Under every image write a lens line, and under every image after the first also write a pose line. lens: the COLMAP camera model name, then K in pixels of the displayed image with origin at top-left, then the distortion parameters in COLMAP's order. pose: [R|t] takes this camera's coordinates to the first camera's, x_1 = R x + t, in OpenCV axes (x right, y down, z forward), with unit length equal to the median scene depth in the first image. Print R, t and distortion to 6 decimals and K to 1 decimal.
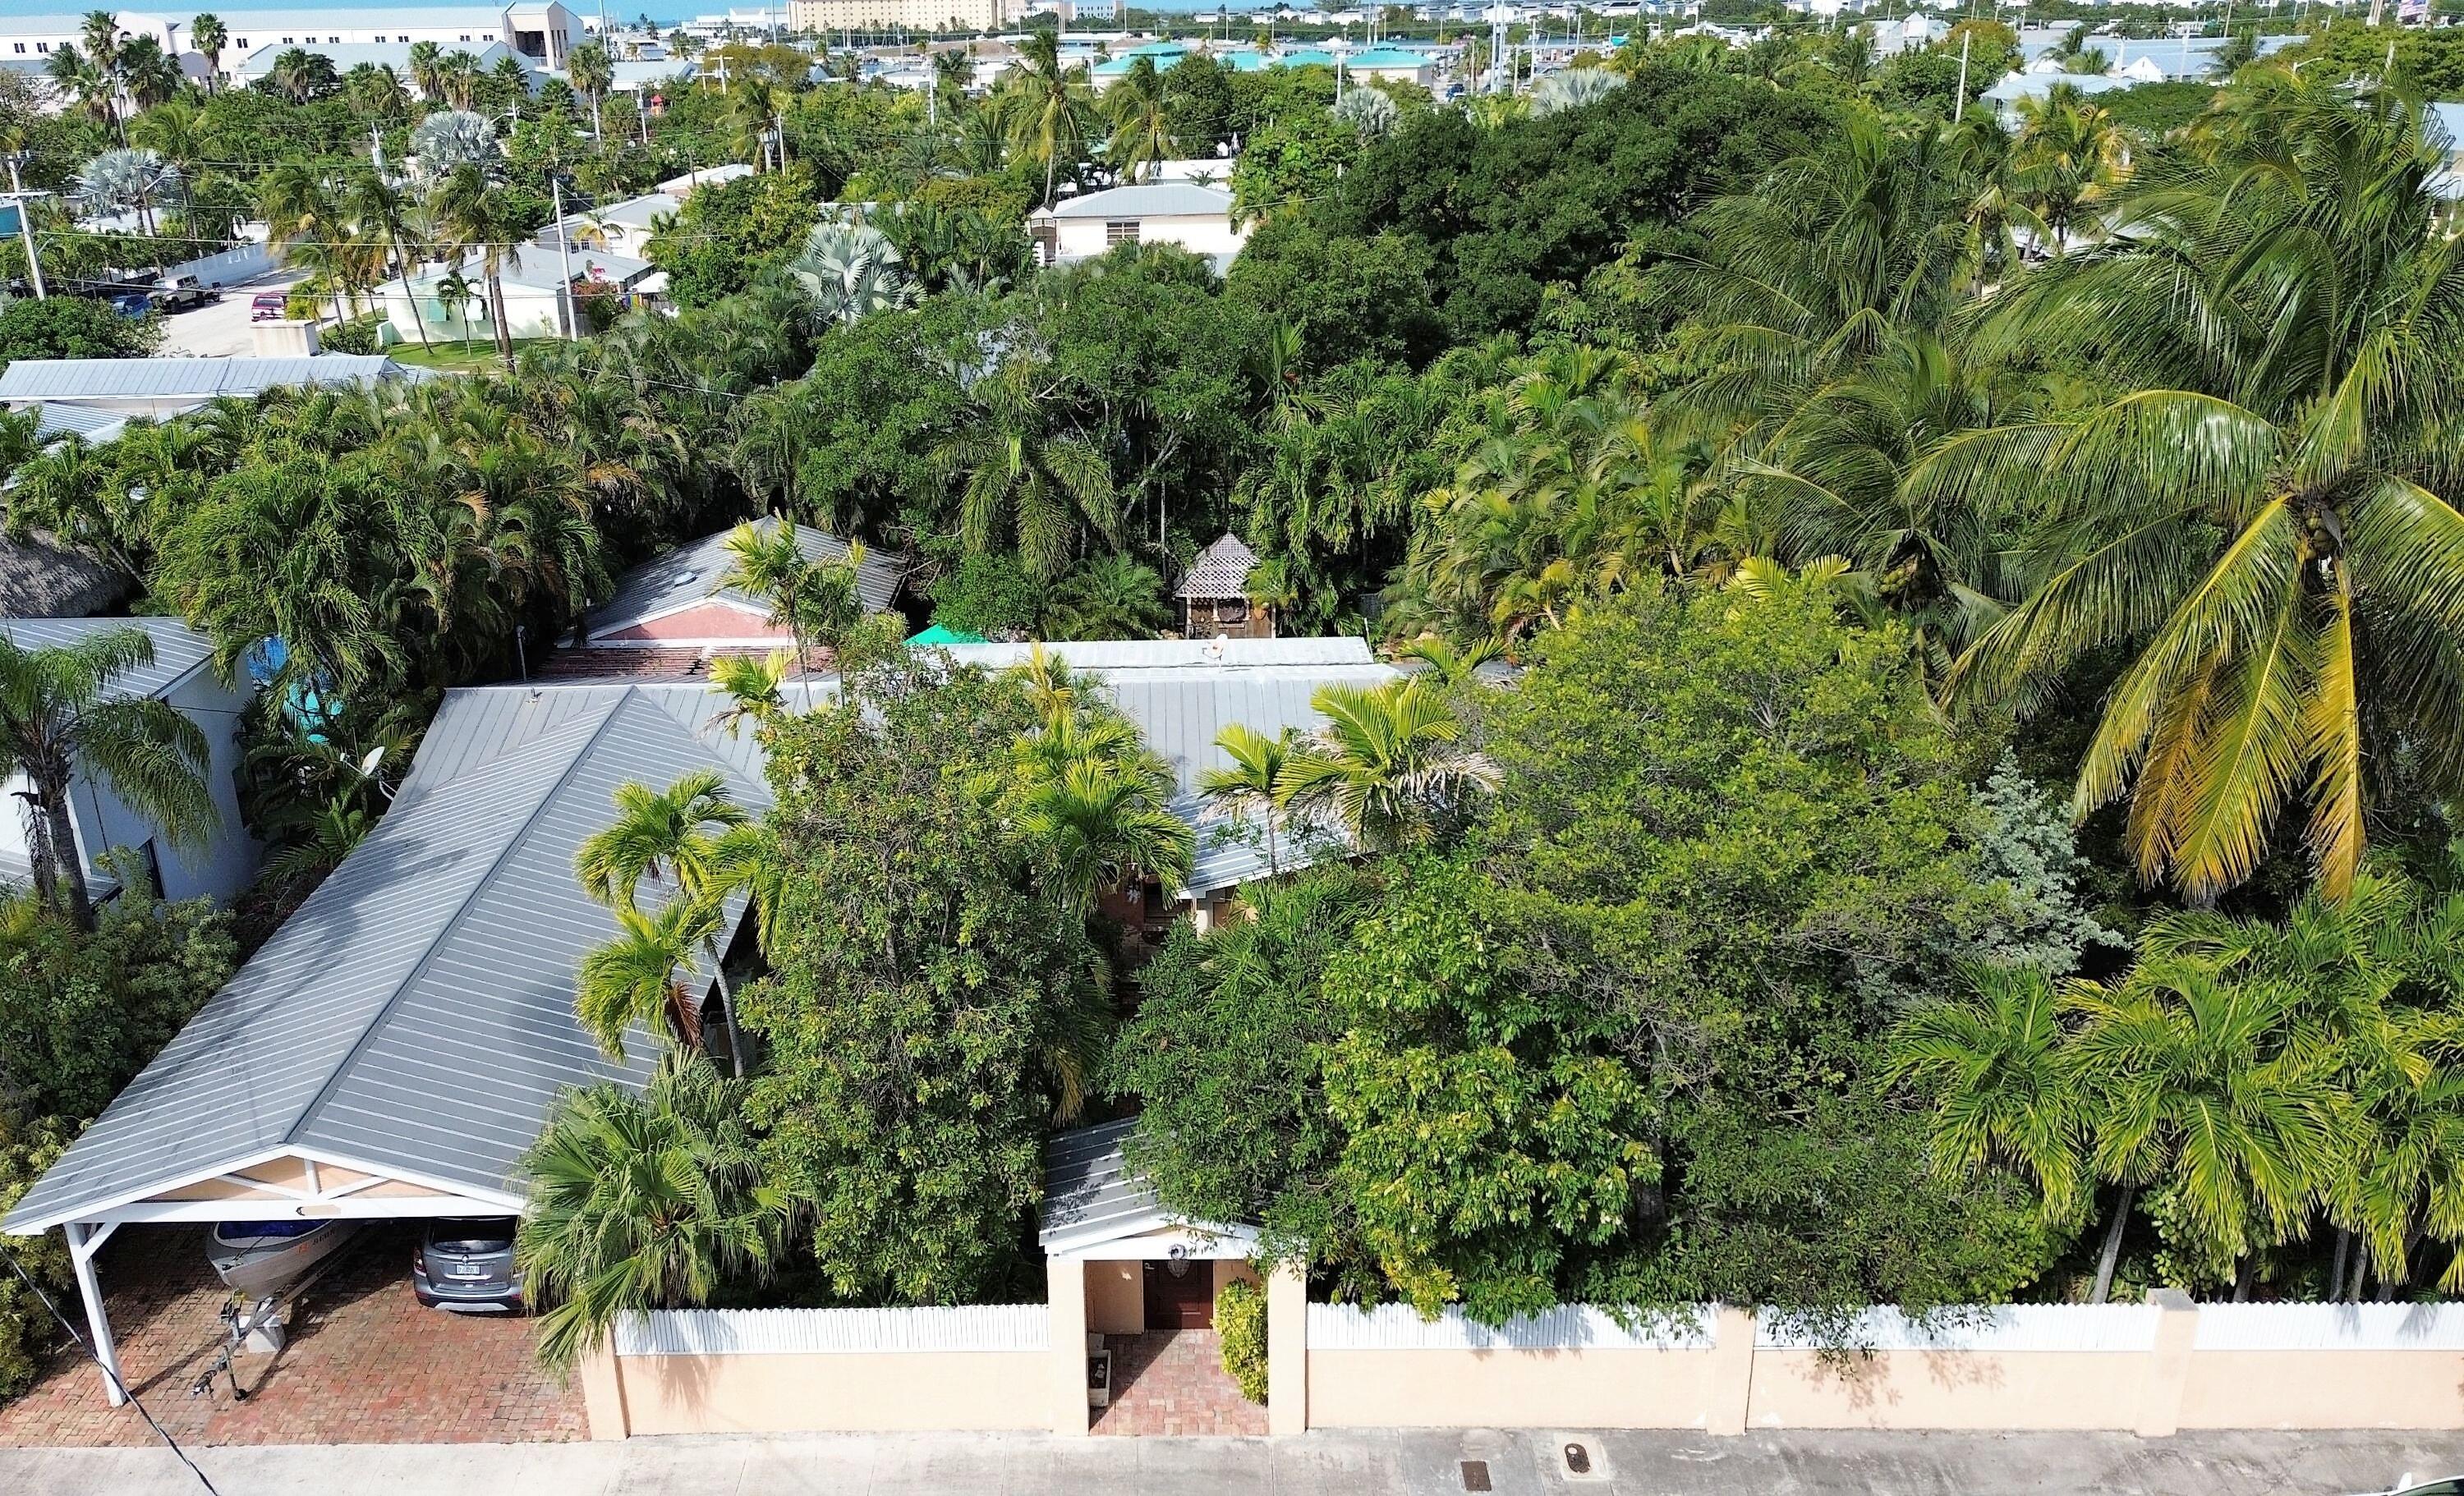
lens RADIAL K [[2027.0, 0, 1130.7], [0, 2027.0, 750.6], [0, 0, 1]] dist [0.058434, -0.004286]
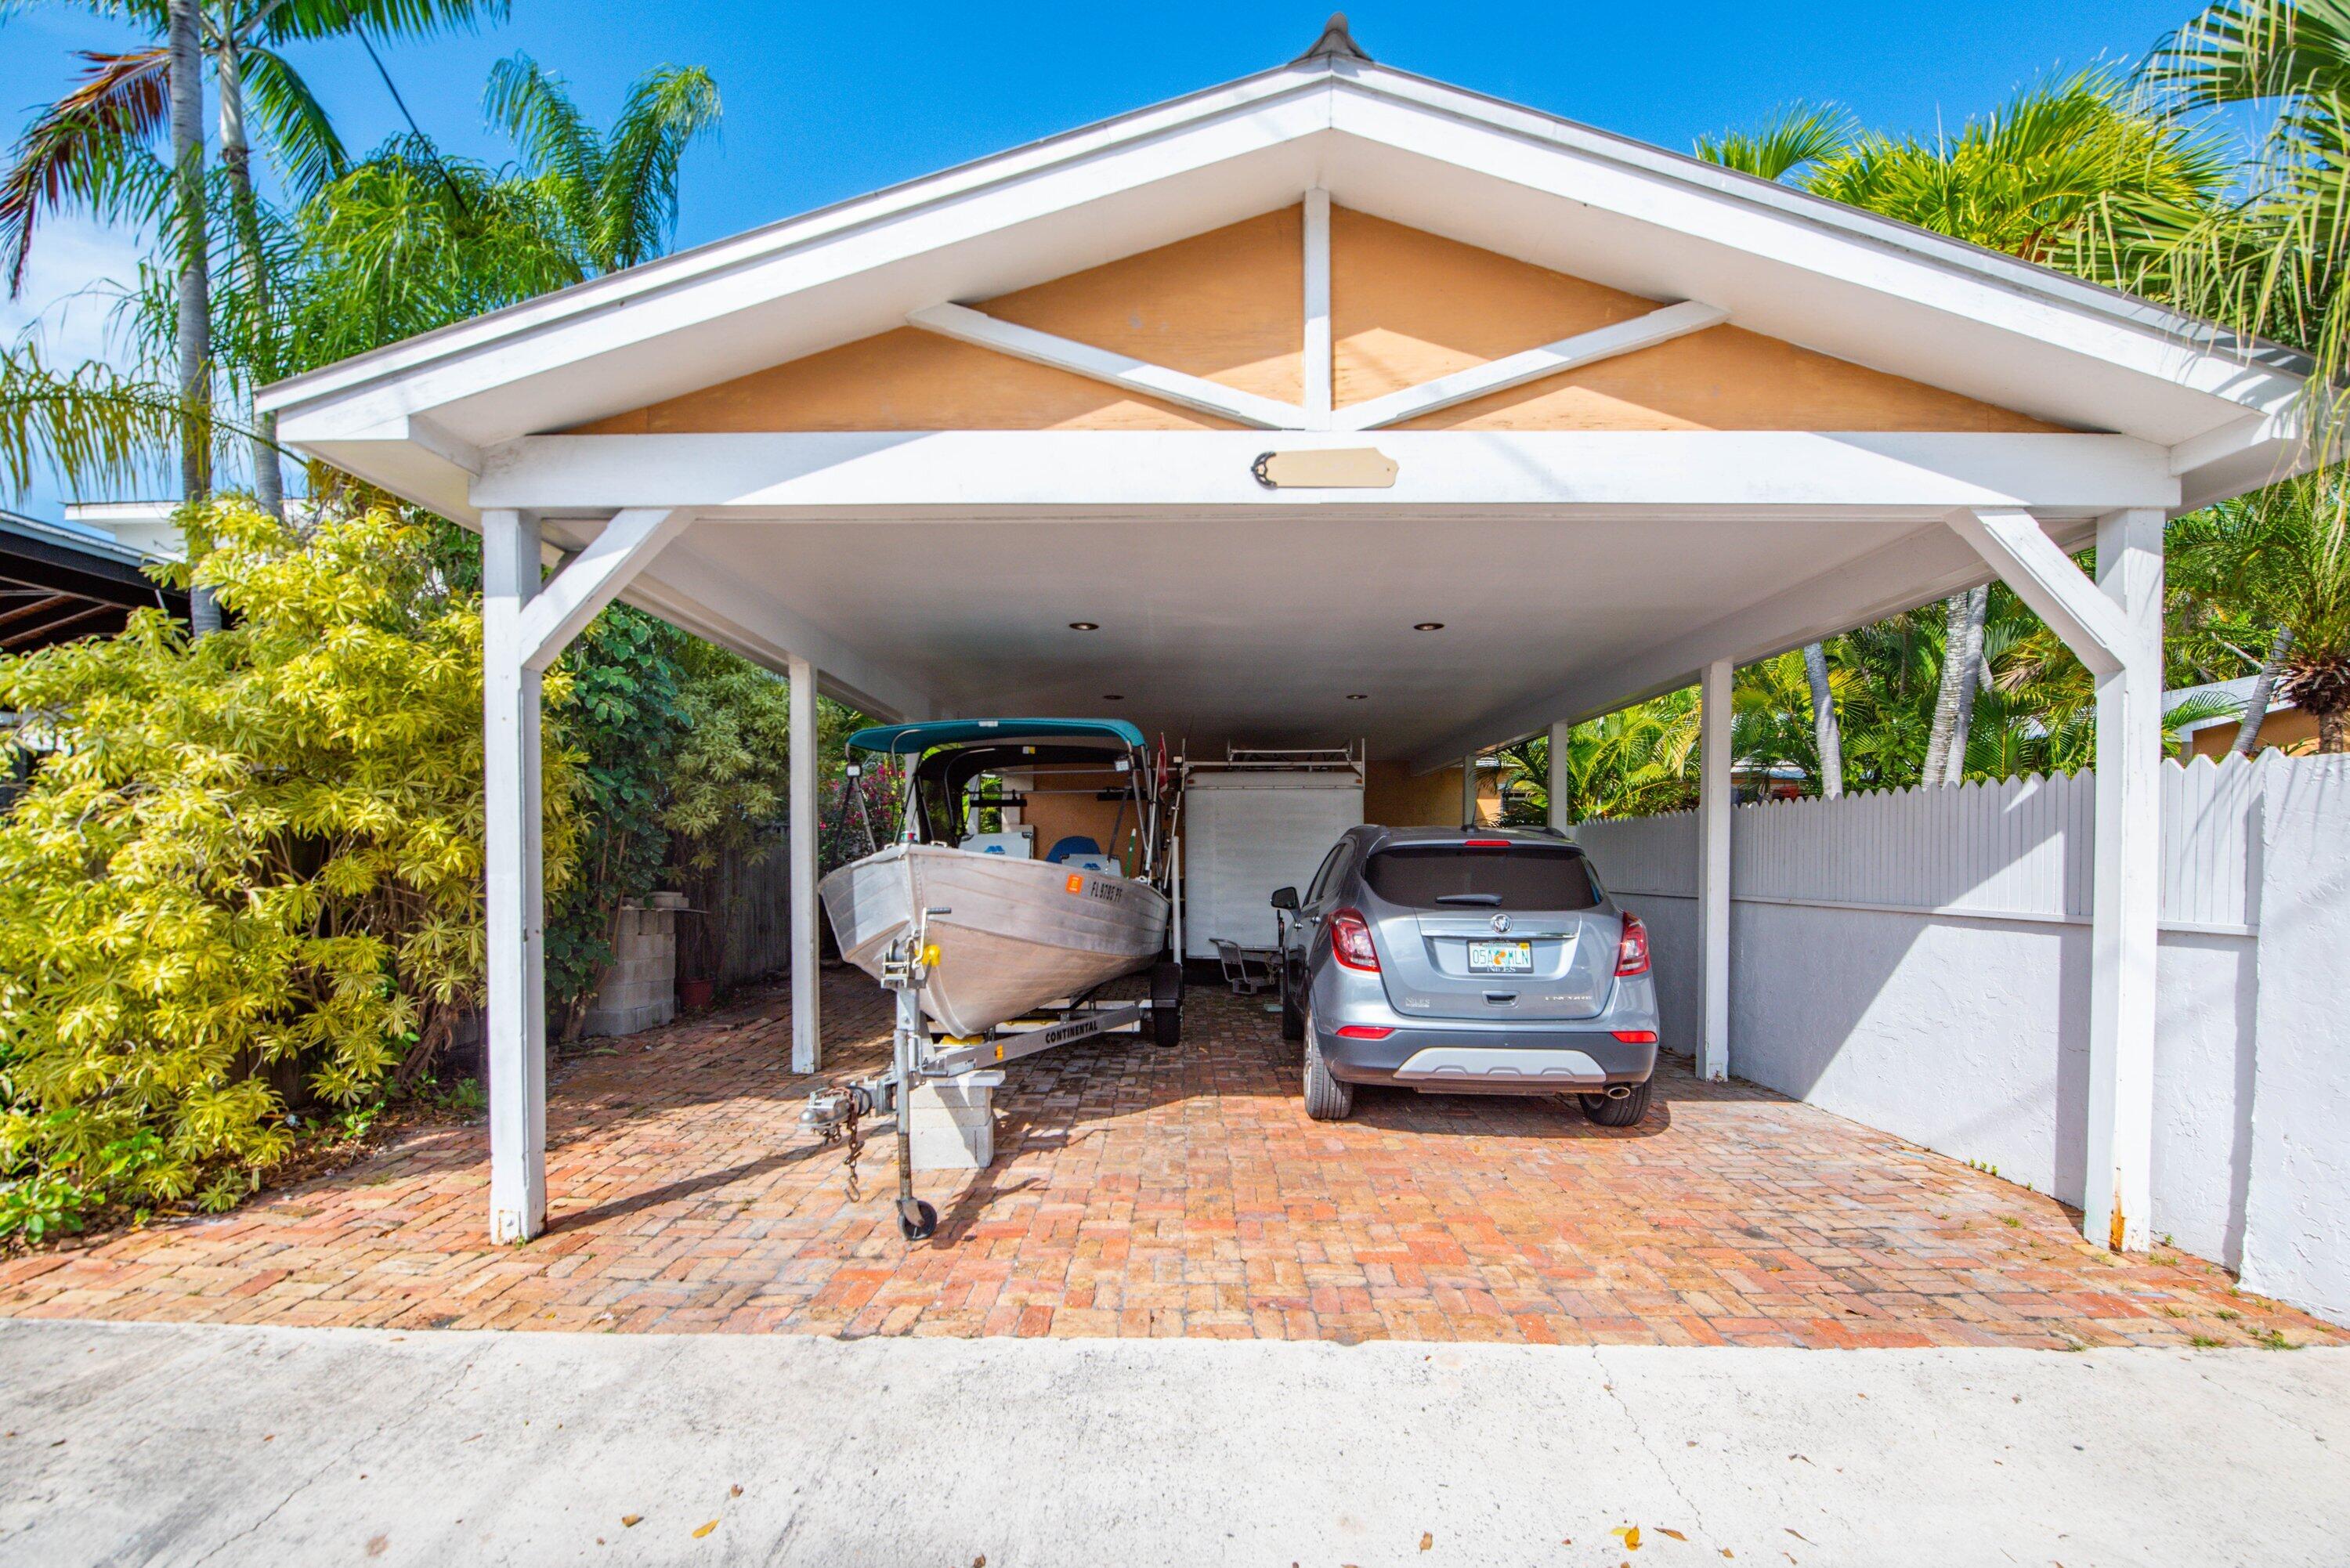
lens RADIAL K [[1046.2, 0, 1174.5], [0, 1046.2, 876.9], [0, 0, 1]] dist [-0.000614, -0.010599]
pose [[0.998968, 0.035196, 0.028715, -0.426429], [-0.022395, 0.931611, -0.362767, 0.341576], [-0.039520, 0.361750, 0.931437, 0.890967]]
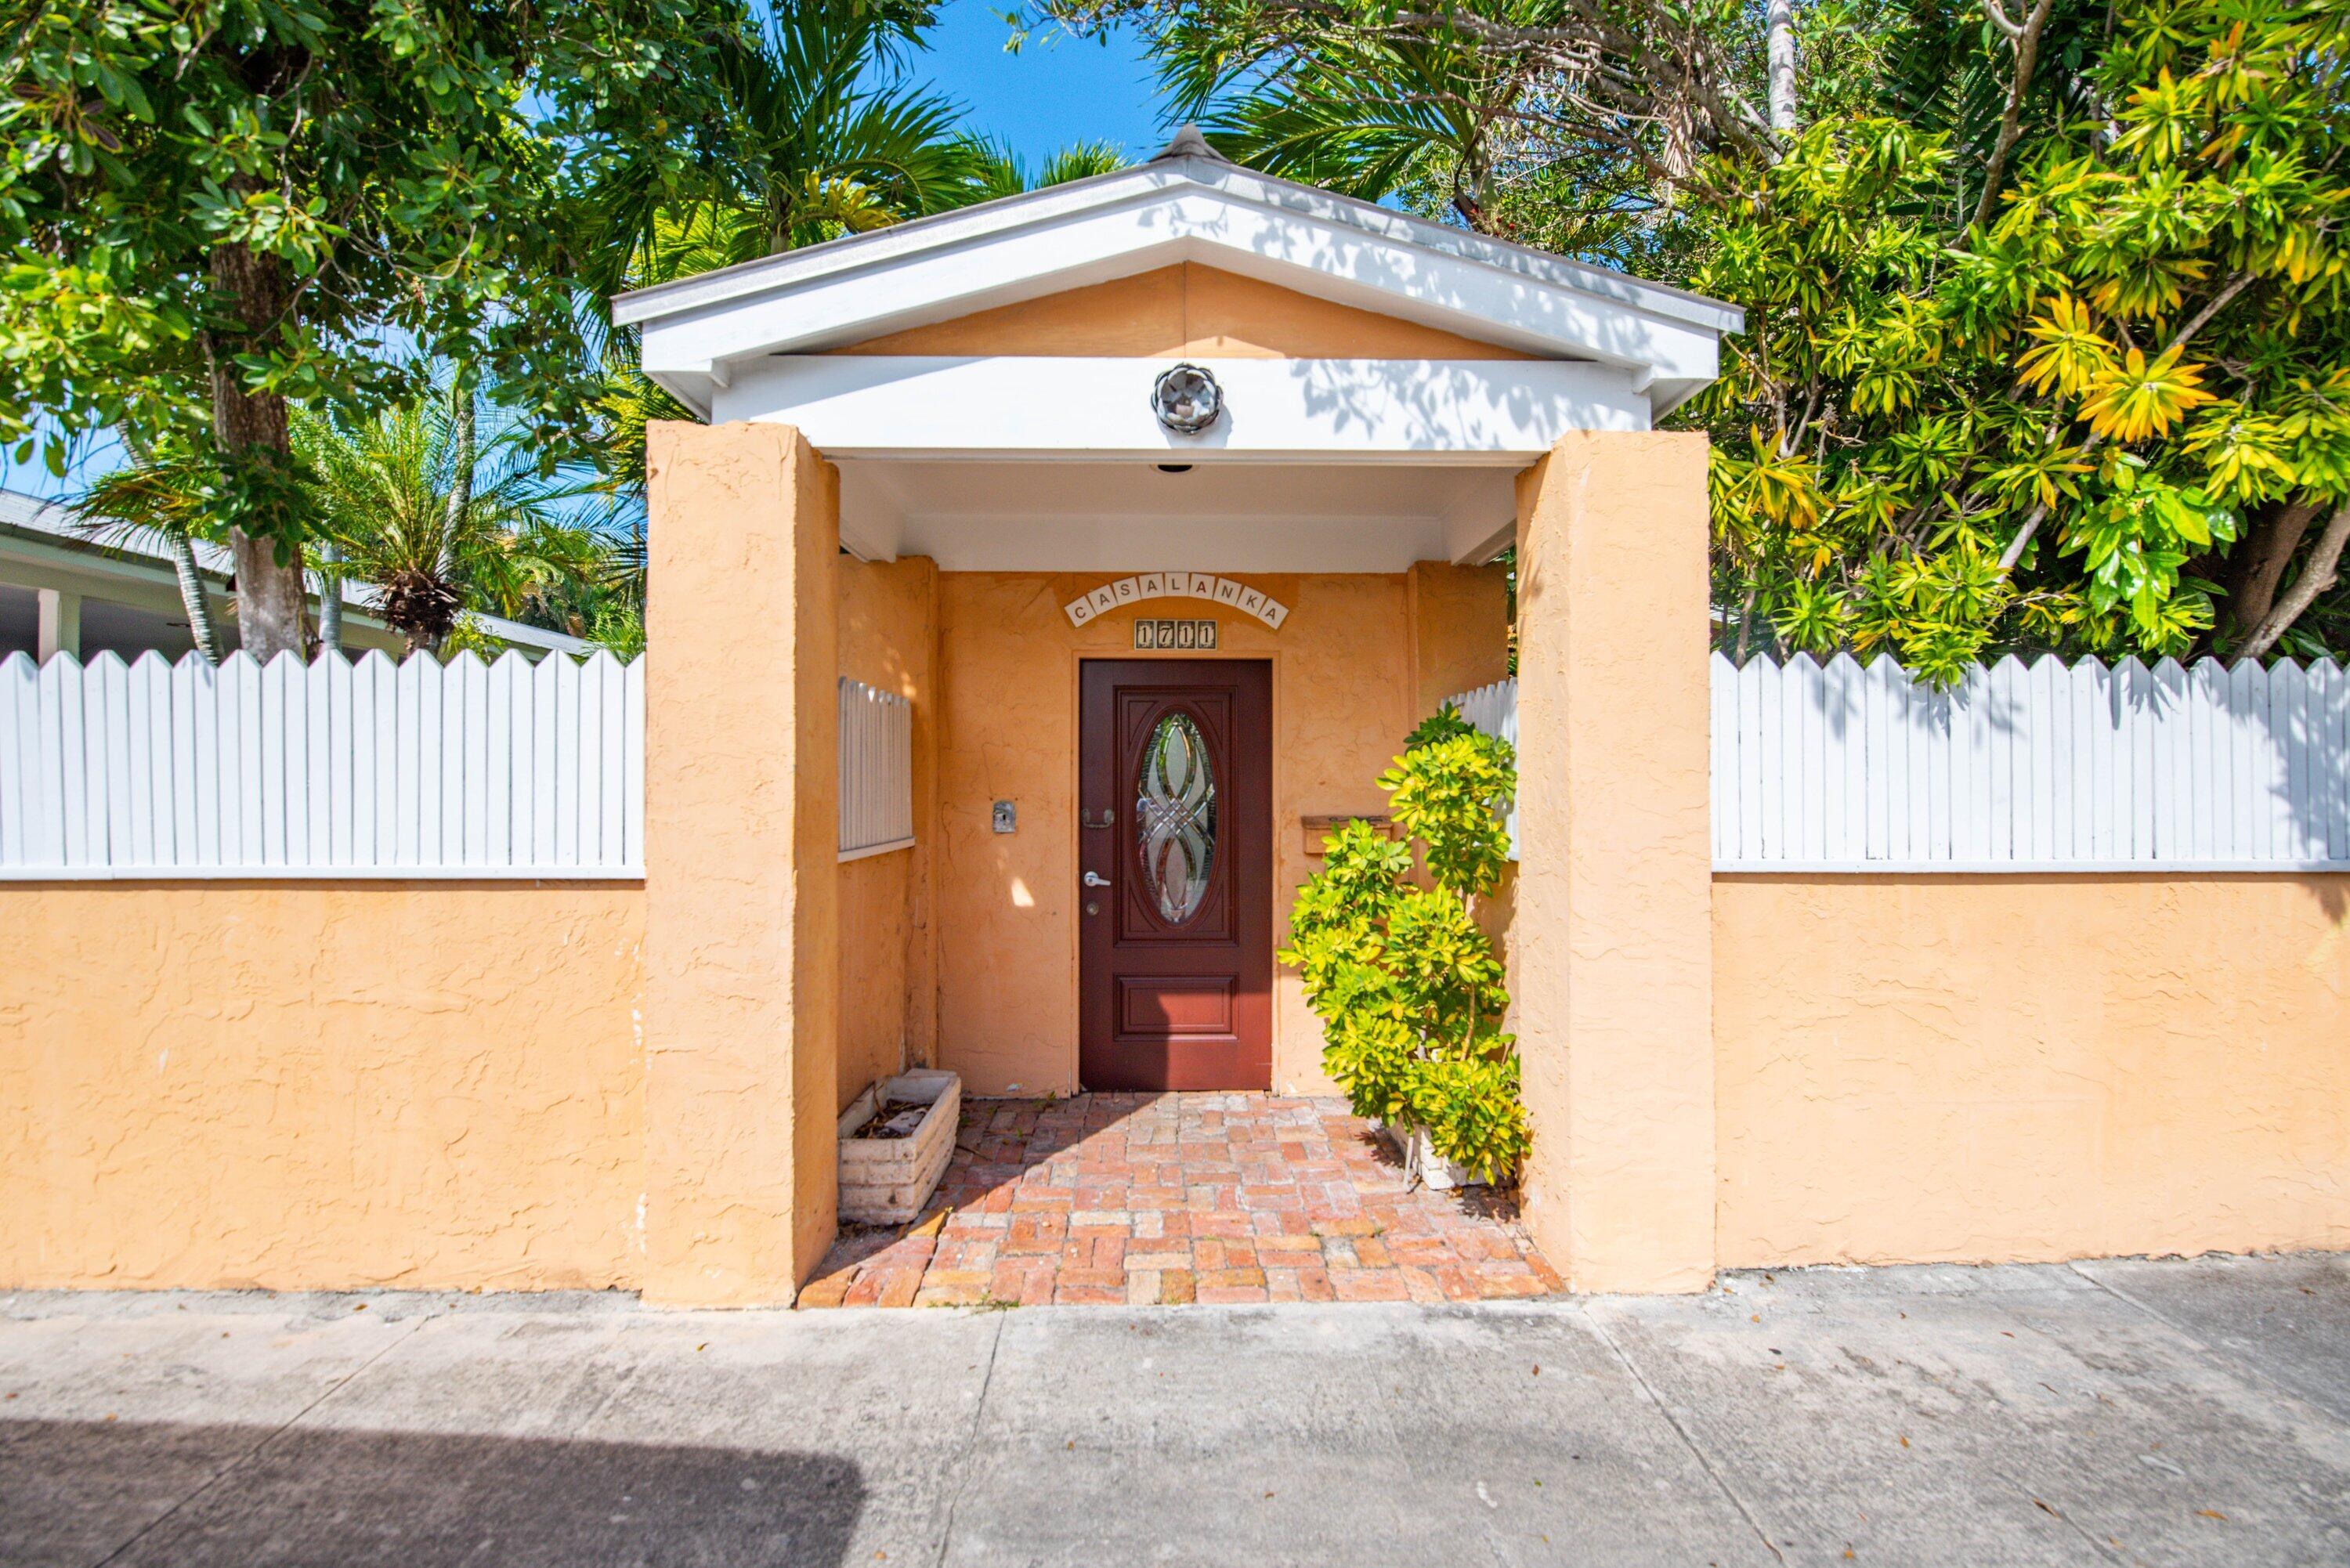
lens RADIAL K [[1044.2, 0, 1193.3], [0, 1044.2, 778.0], [0, 0, 1]] dist [-0.014606, -0.000669]
pose [[0.998029, 0.028202, 0.056053, 0.016502], [-0.004437, 0.922785, -0.385289, 0.330504], [-0.062591, 0.384281, 0.921092, 0.880471]]
